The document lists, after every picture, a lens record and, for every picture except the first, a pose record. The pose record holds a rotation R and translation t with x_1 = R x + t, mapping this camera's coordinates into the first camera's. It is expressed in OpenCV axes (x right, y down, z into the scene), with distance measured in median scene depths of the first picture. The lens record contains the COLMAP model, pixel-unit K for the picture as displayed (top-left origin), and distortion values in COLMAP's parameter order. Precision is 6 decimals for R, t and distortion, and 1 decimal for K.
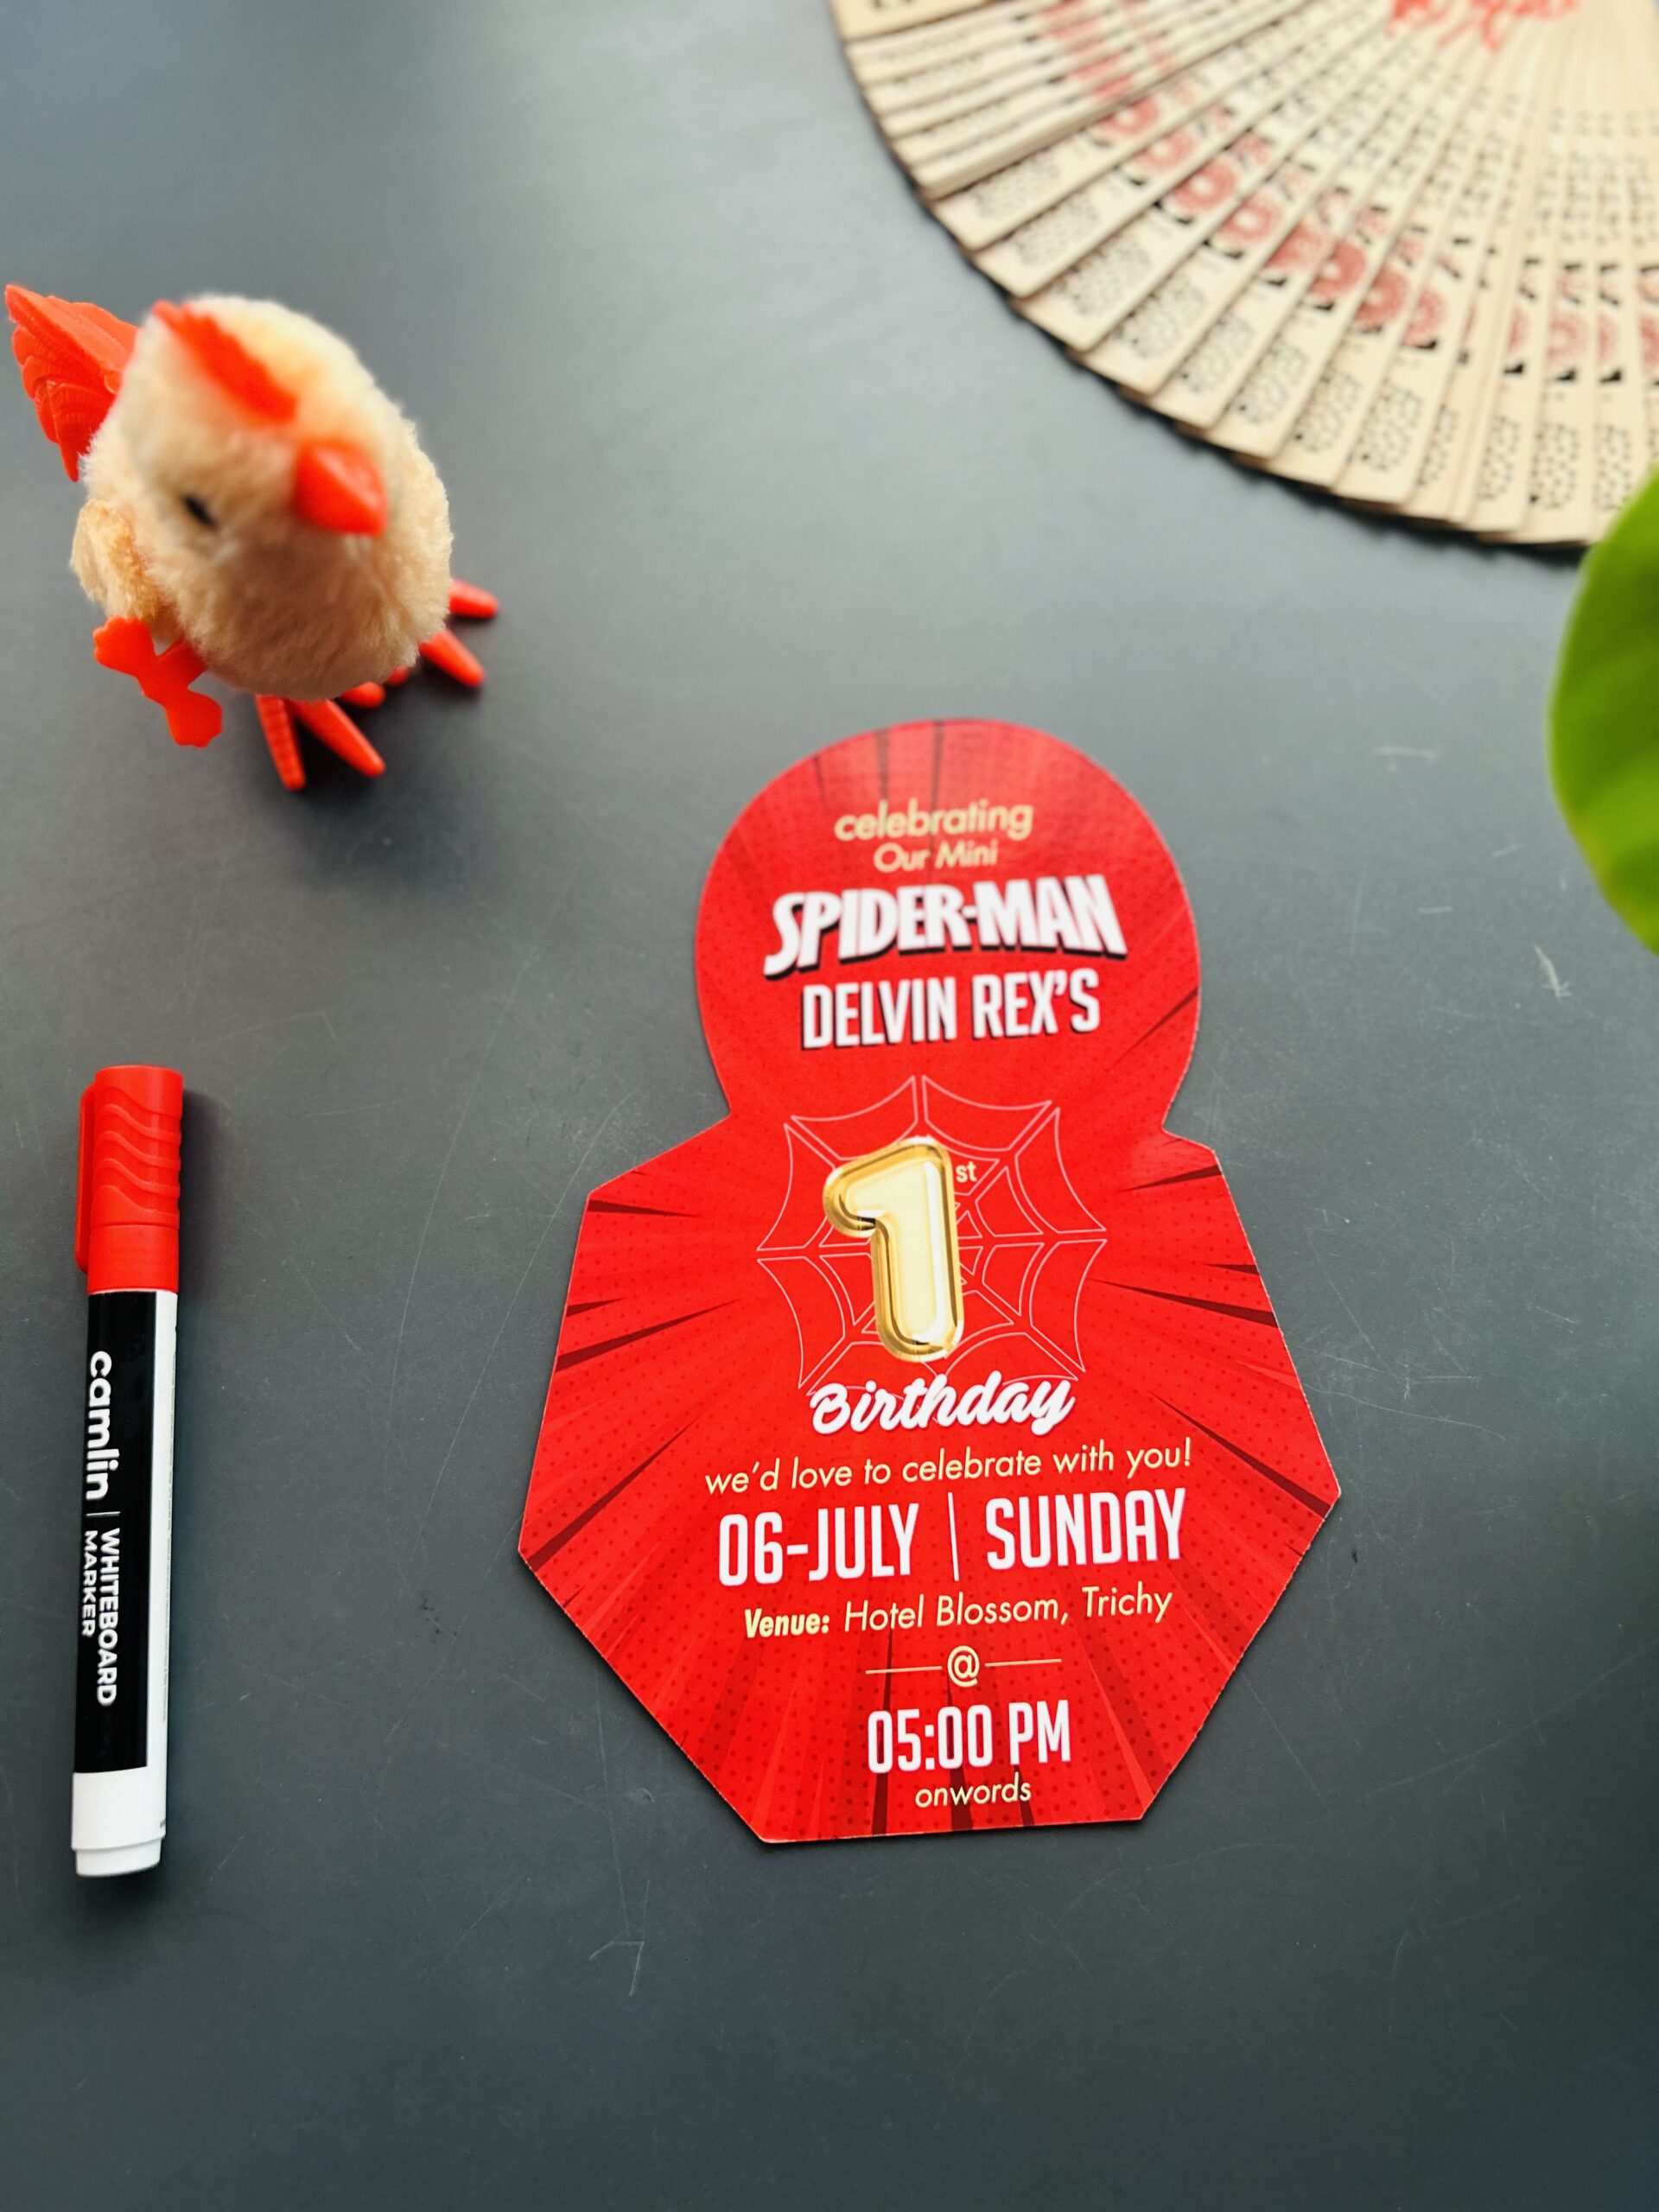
lens RADIAL K [[1742.4, 0, 829.5], [0, 1742.4, 1106.0], [0, 0, 1]] dist [-0.008187, -0.004448]
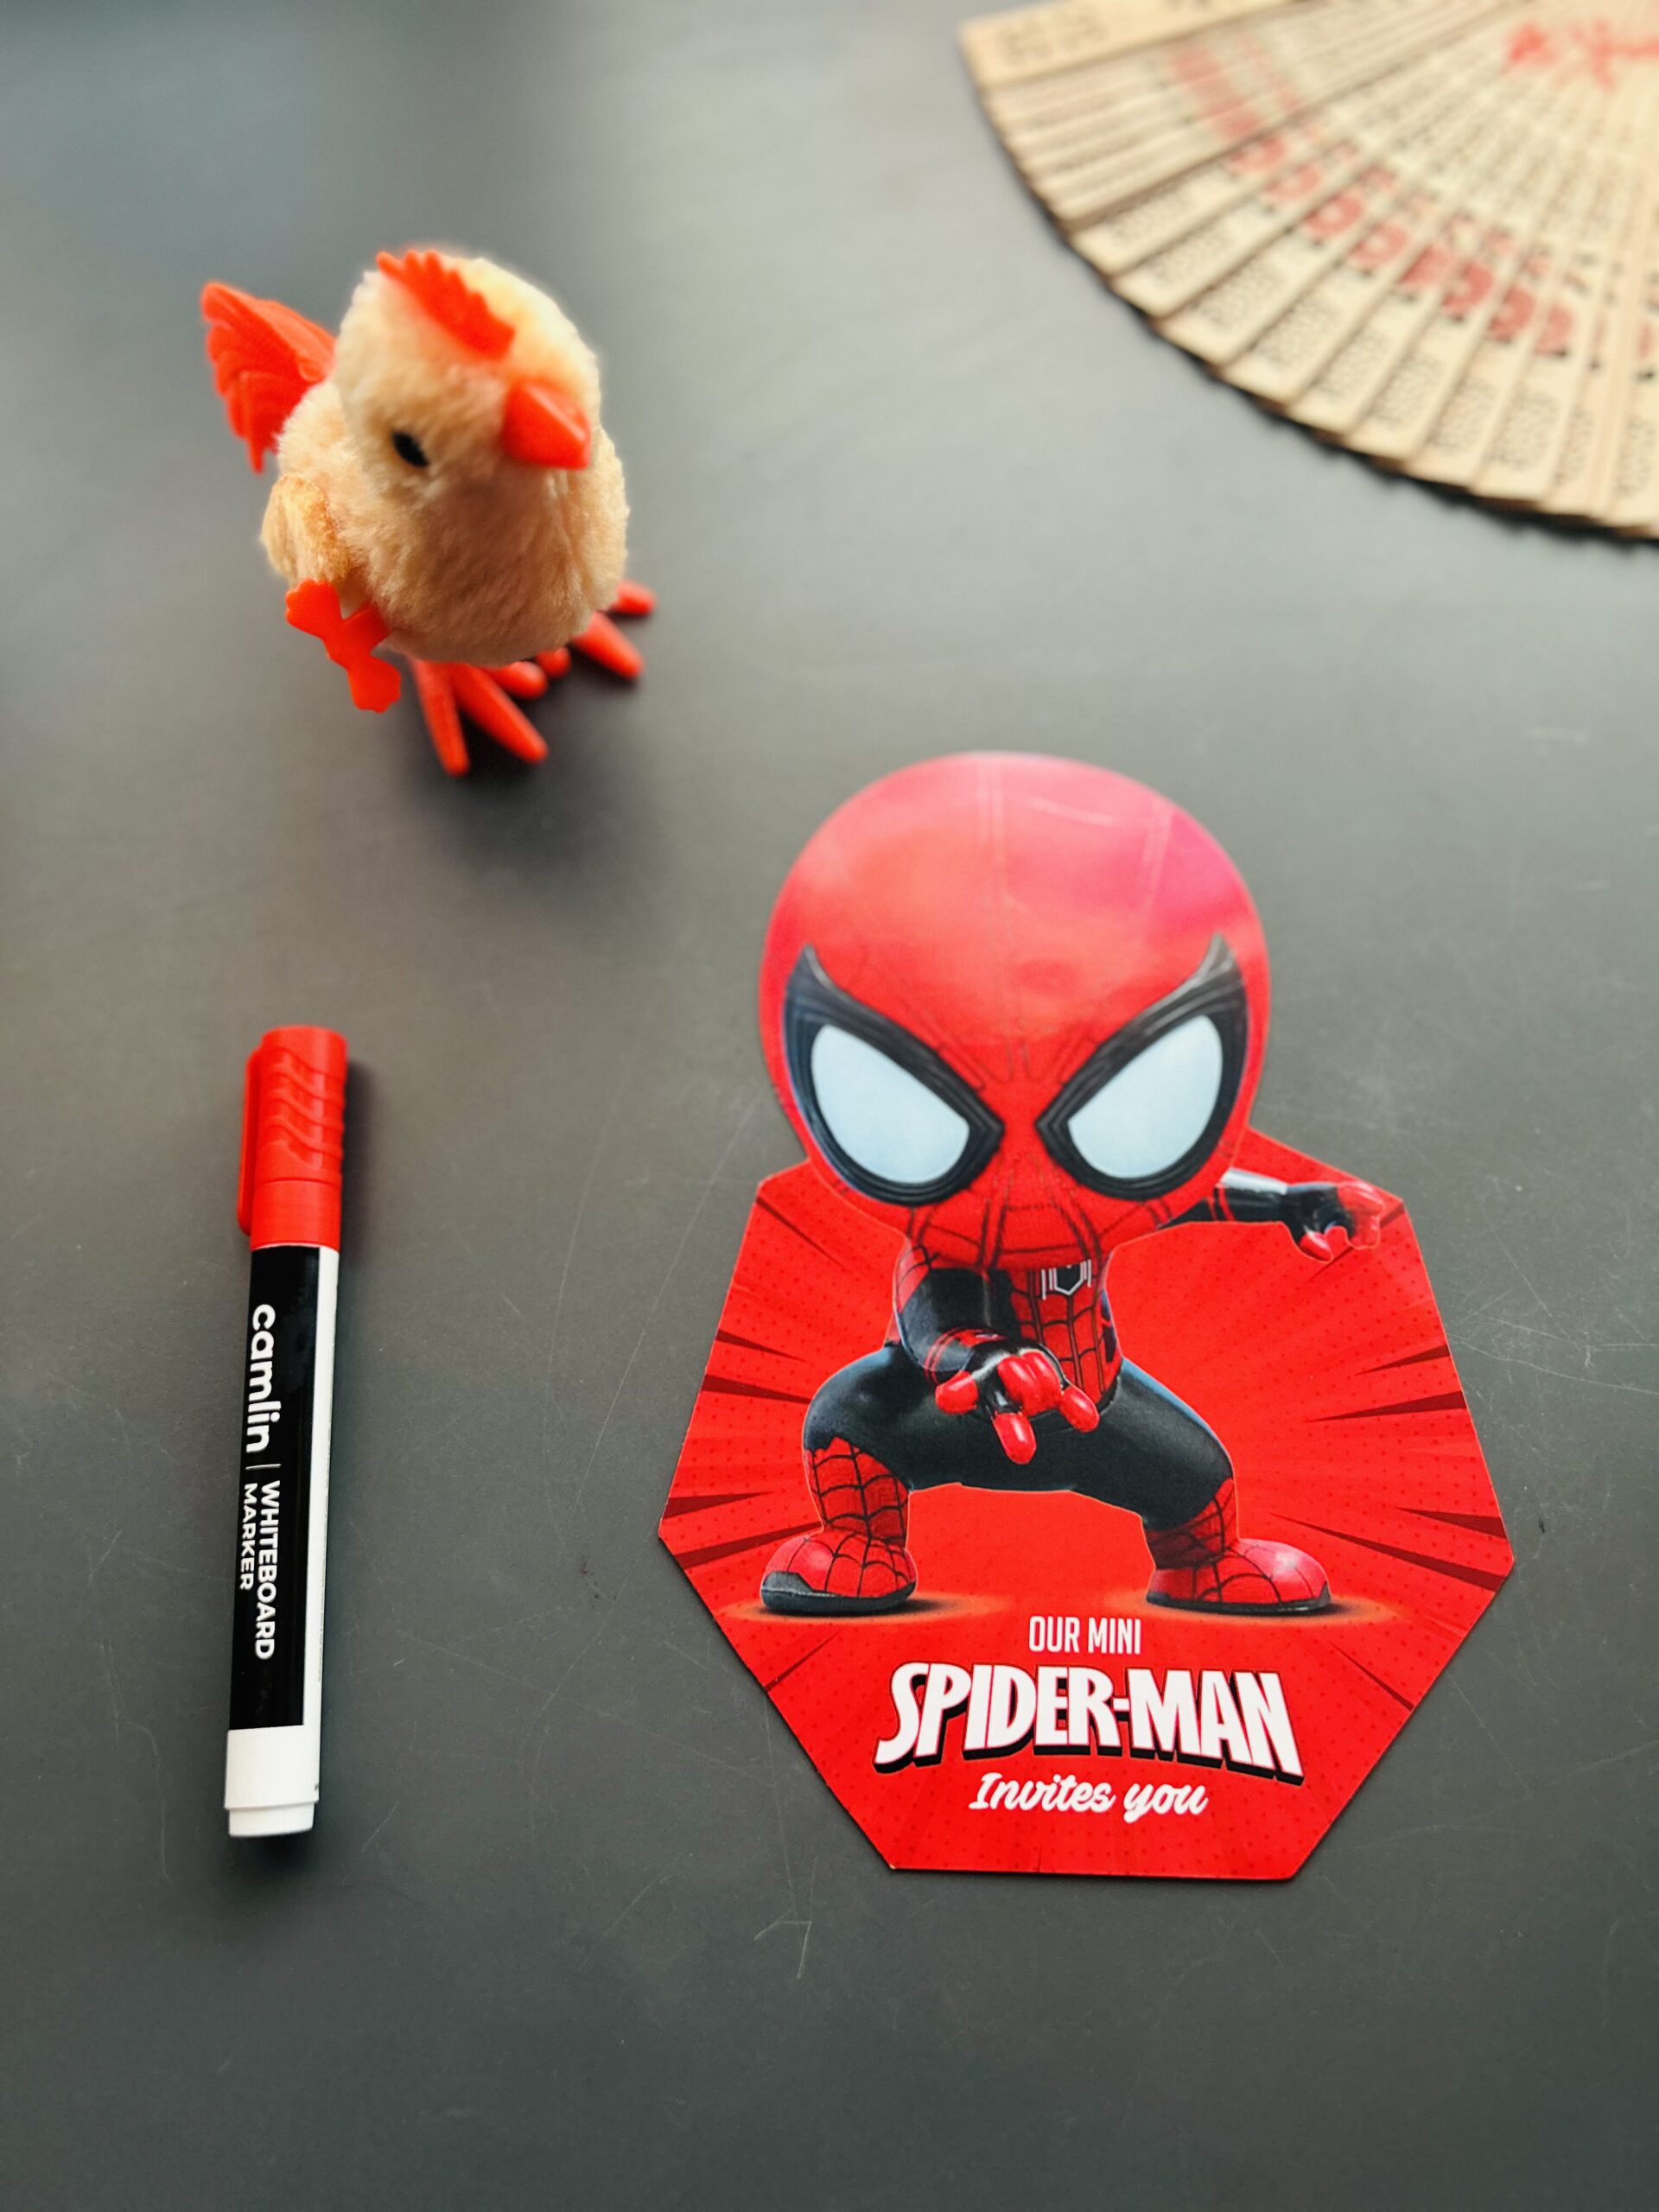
lens RADIAL K [[1742.4, 0, 829.5], [0, 1742.4, 1106.0], [0, 0, 1]] dist [-0.008187, -0.004448]
pose [[0.999681, 0.001471, -0.025199, -0.070042], [-0.003721, 0.995981, -0.089486, 0.114080], [0.024967, 0.089551, 0.995669, 0.007603]]
